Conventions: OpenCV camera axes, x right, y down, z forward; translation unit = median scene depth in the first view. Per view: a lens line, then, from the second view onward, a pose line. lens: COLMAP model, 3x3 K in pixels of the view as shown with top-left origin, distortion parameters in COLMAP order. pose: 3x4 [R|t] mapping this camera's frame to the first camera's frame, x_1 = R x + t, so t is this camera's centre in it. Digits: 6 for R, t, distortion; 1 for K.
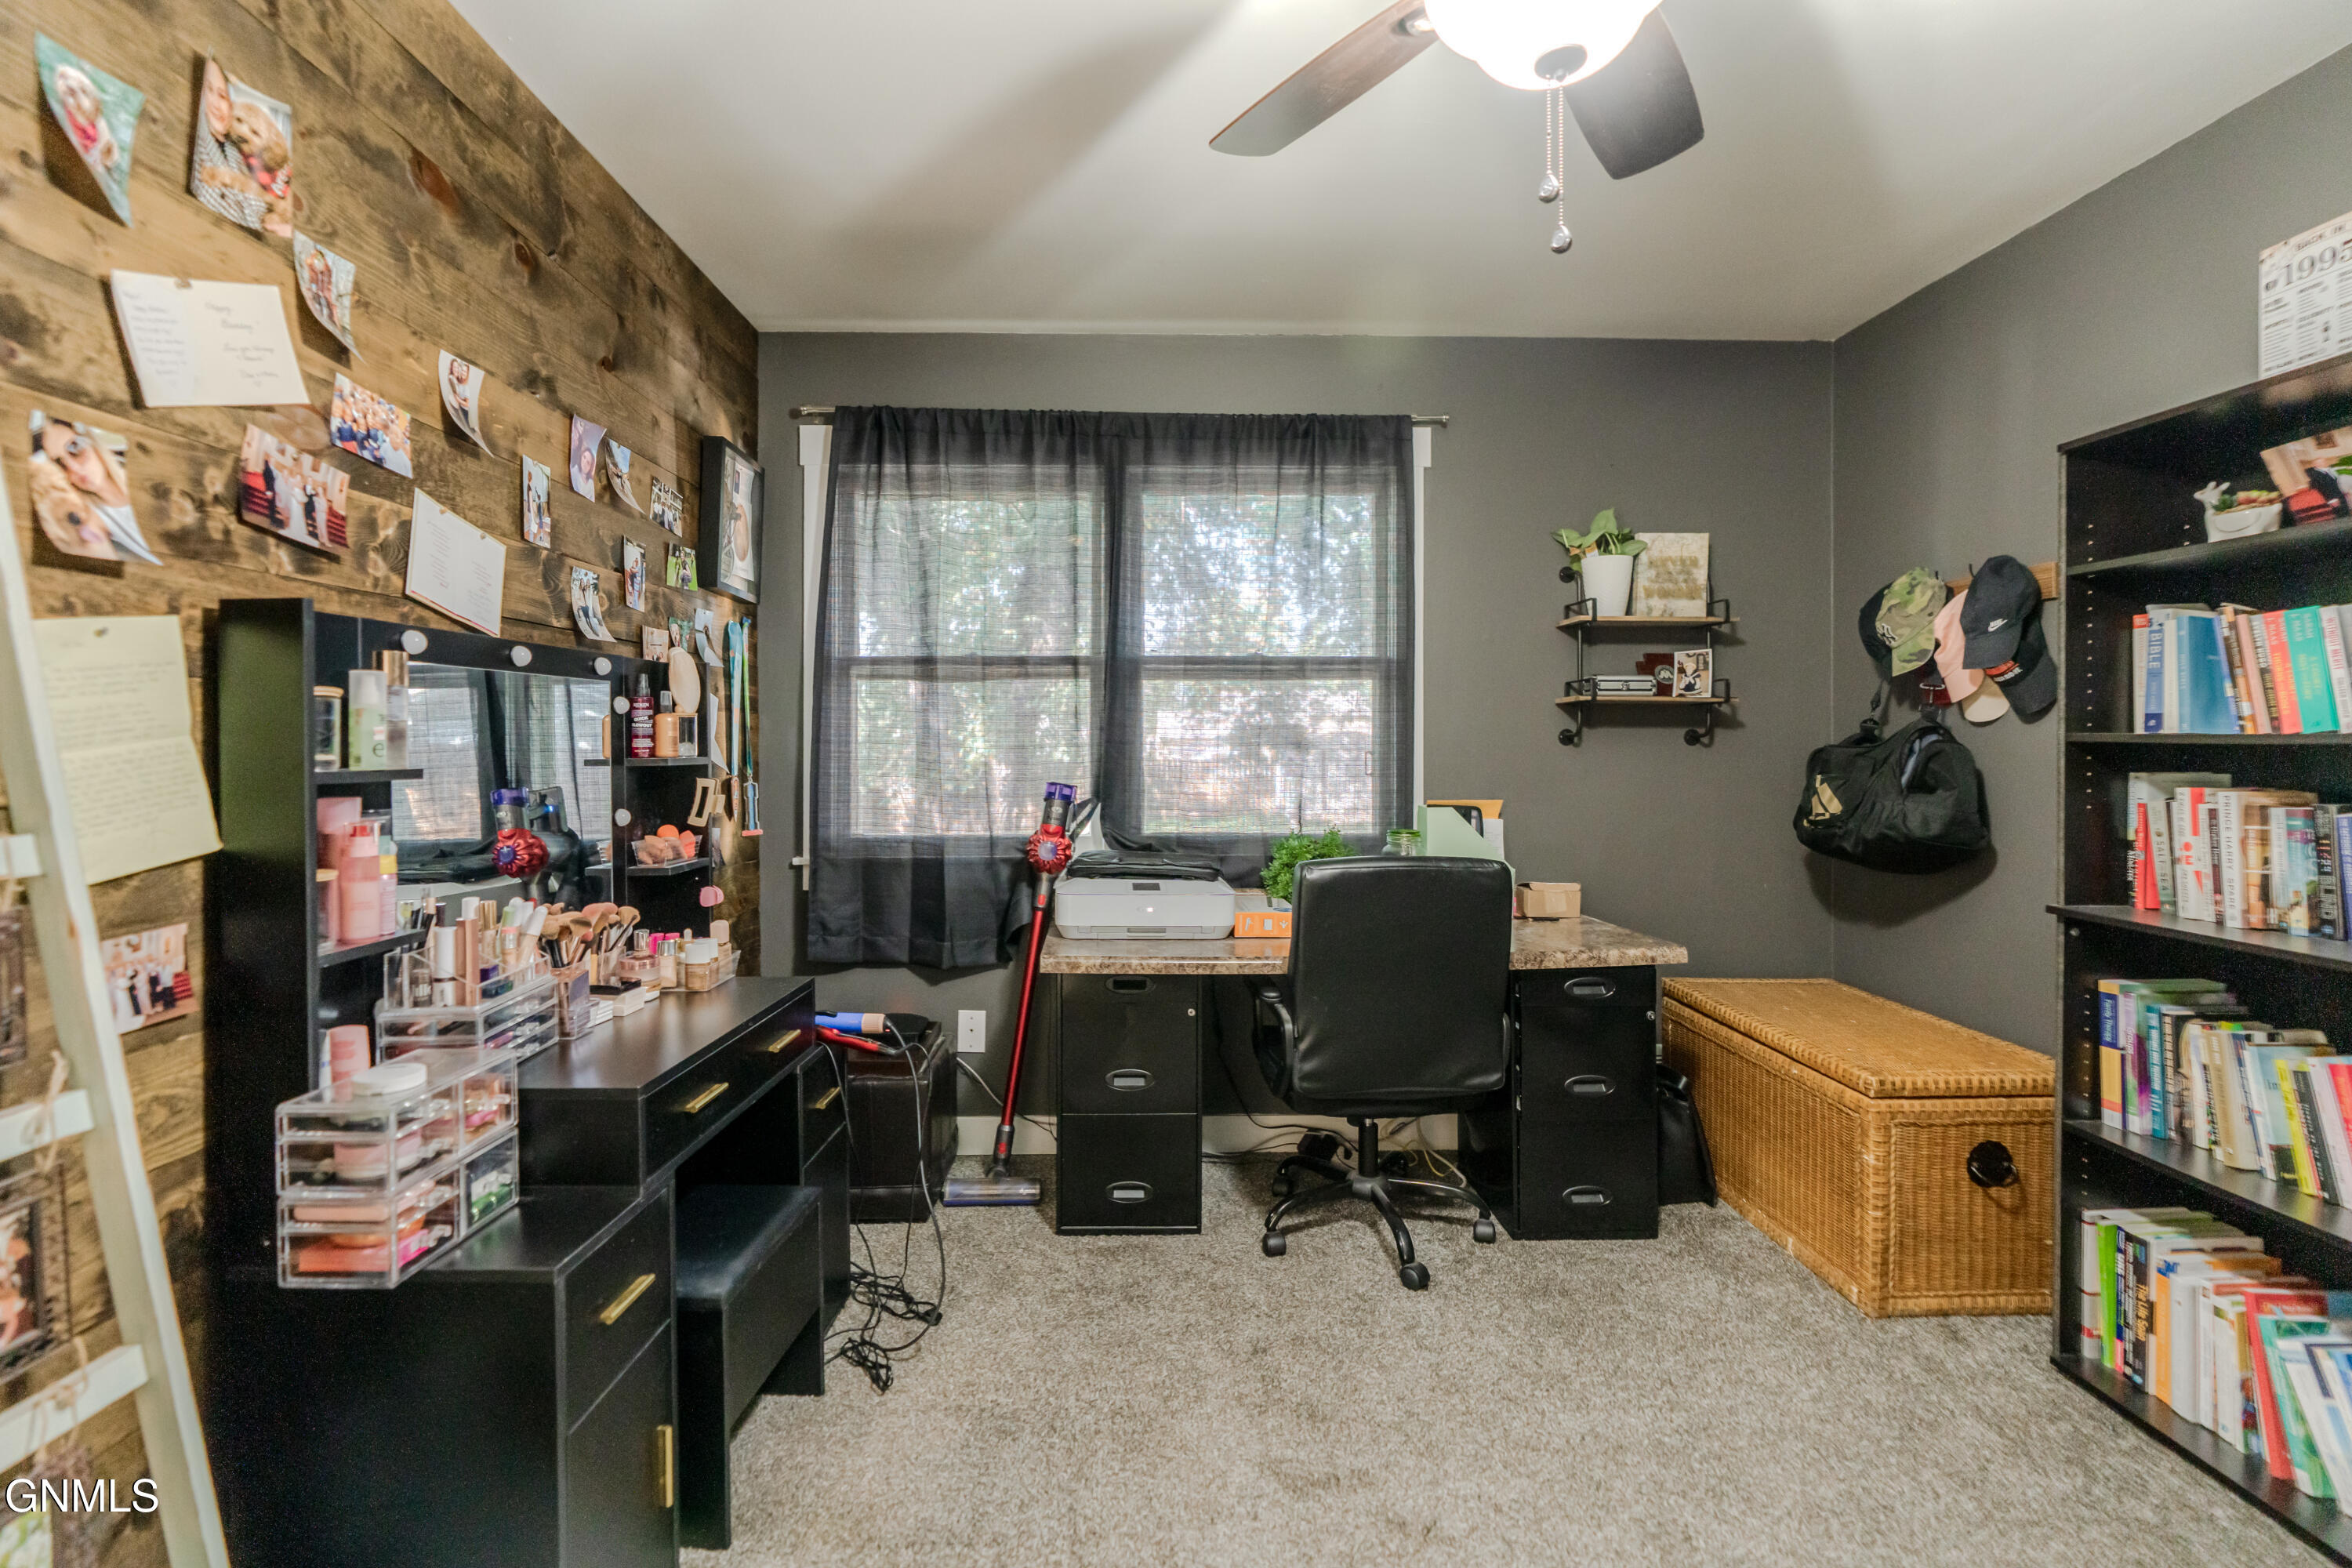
lens RADIAL K [[1093.6, 0, 1158.0], [0, 1093.6, 762.7], [0, 0, 1]] dist [-0.010702, 0.005162]
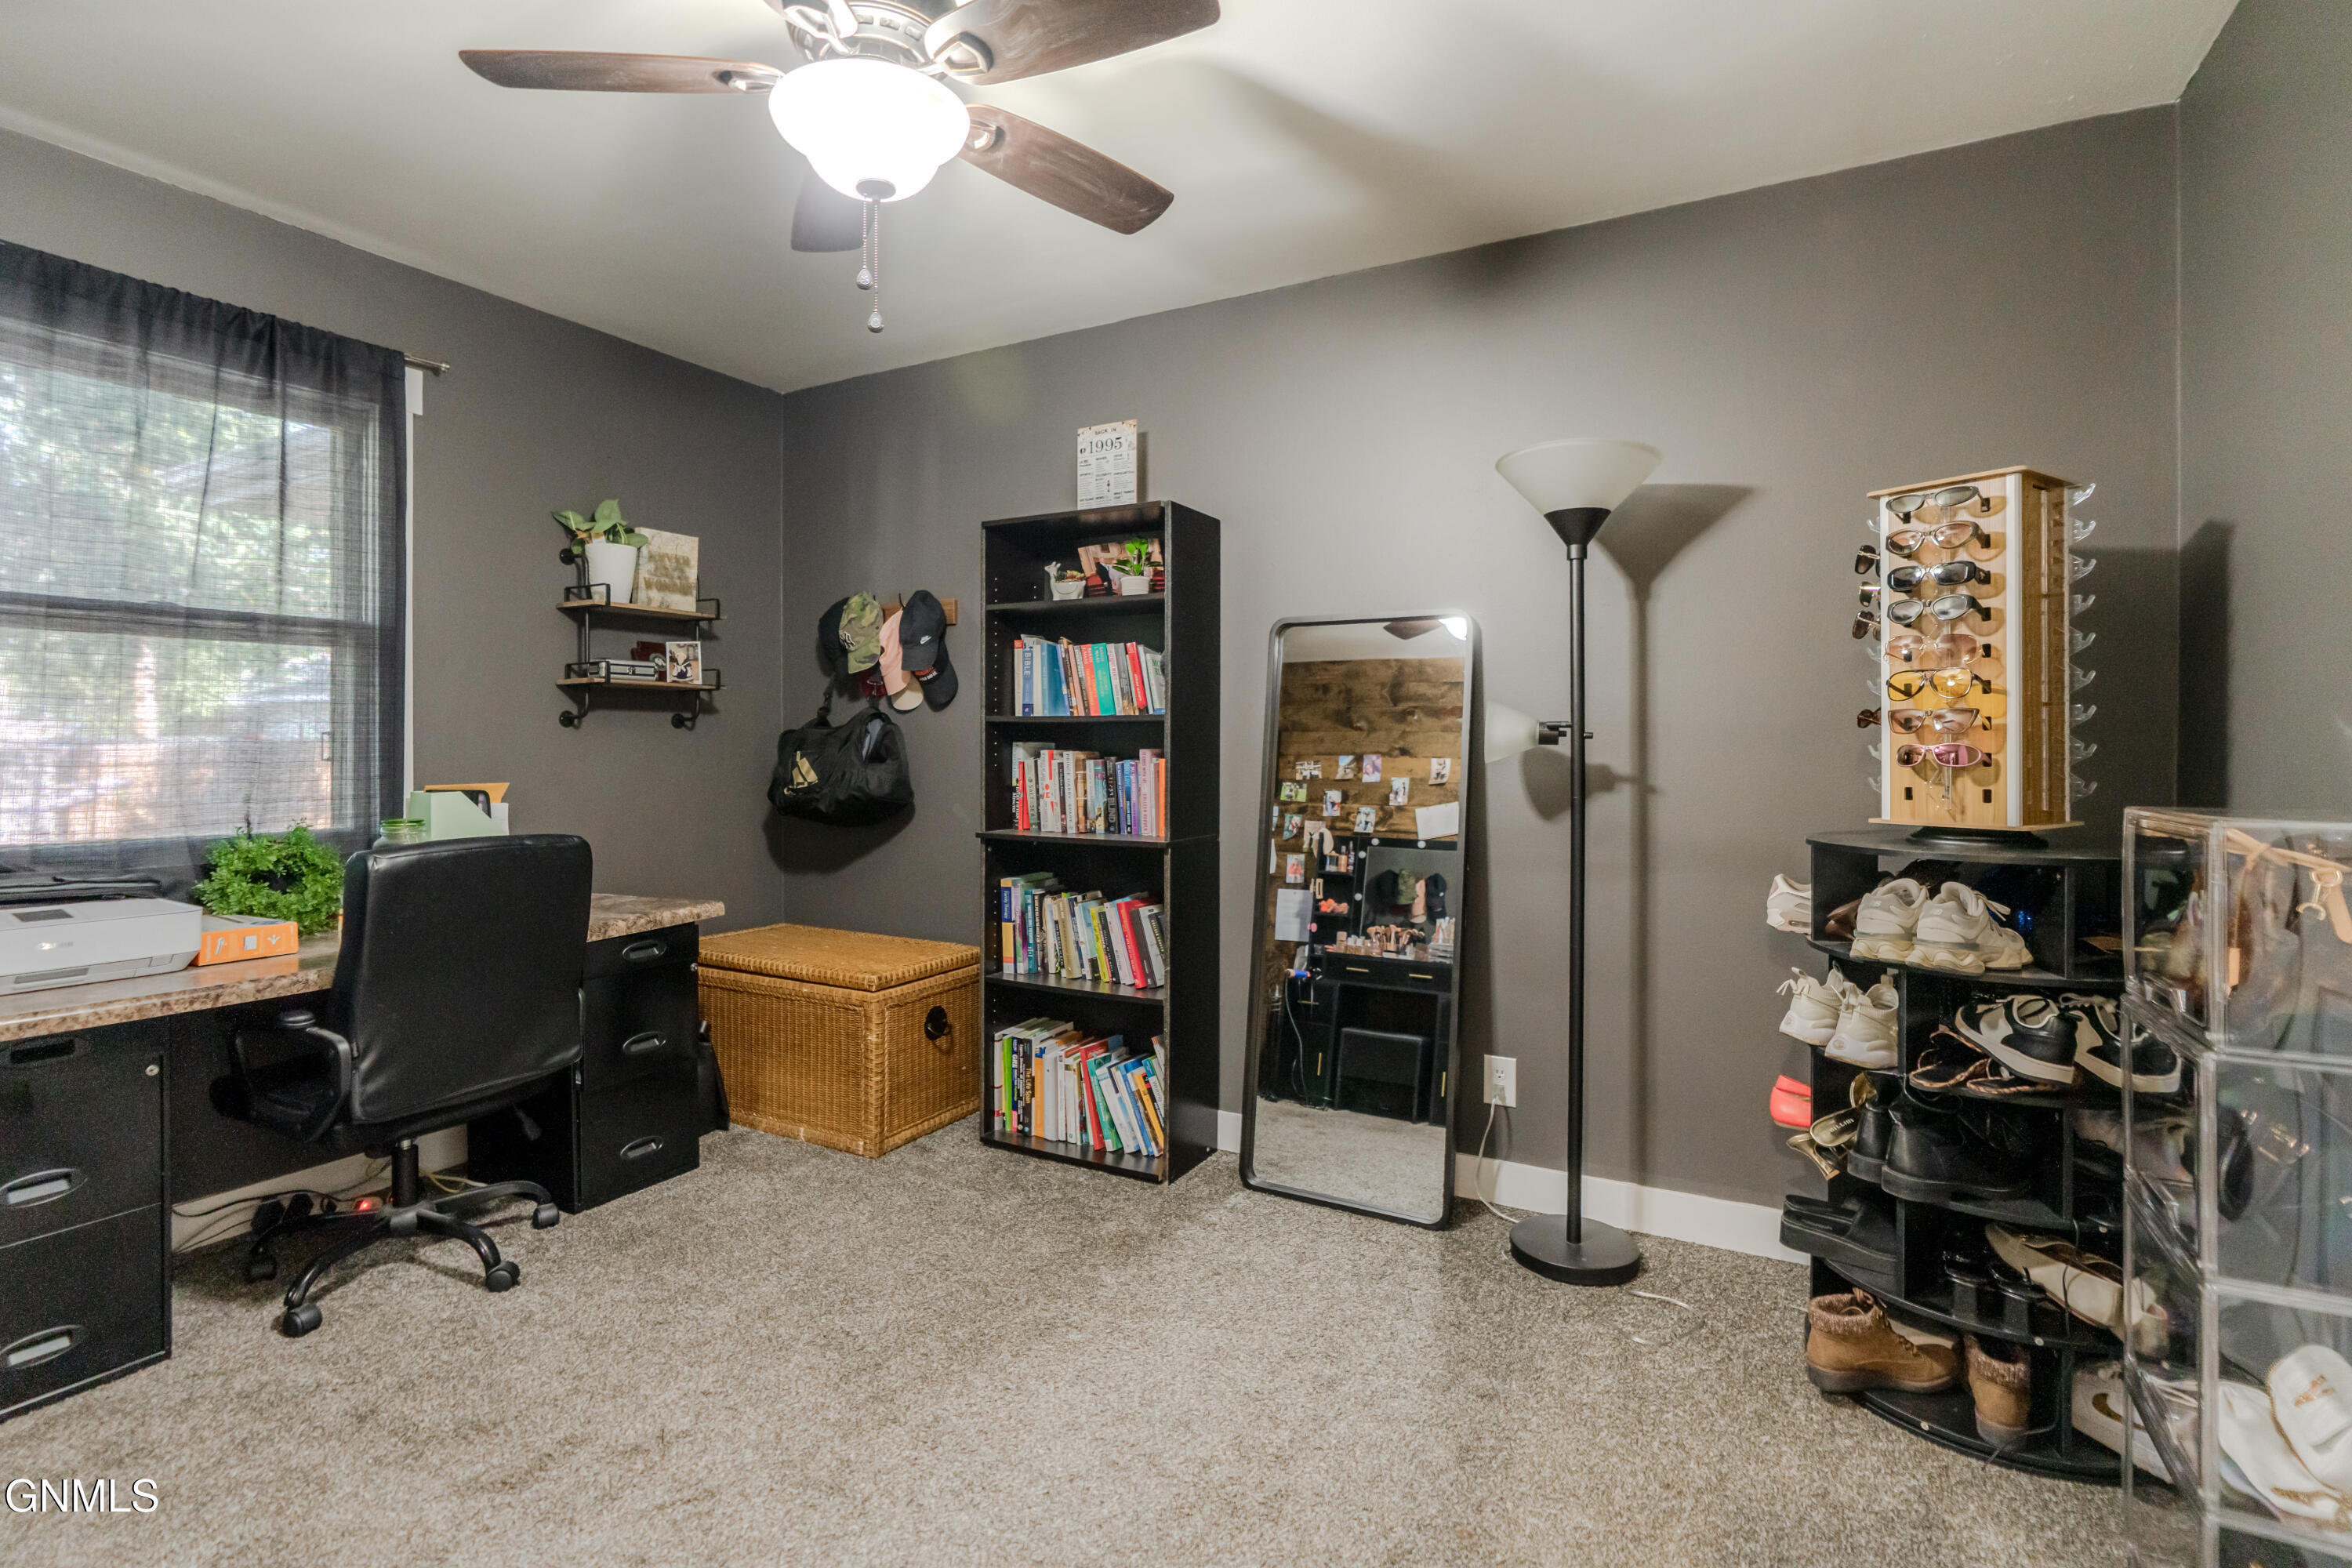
lens RADIAL K [[1069.3, 0, 1197.1], [0, 1069.3, 773.8], [0, 0, 1]] dist [-0.000126, 0.000558]
pose [[0.512331, -0.029601, 0.858278, -0.241088], [0.017681, 0.999558, 0.023919, 0.019316], [-0.858606, 0.002921, 0.512628, -0.001304]]
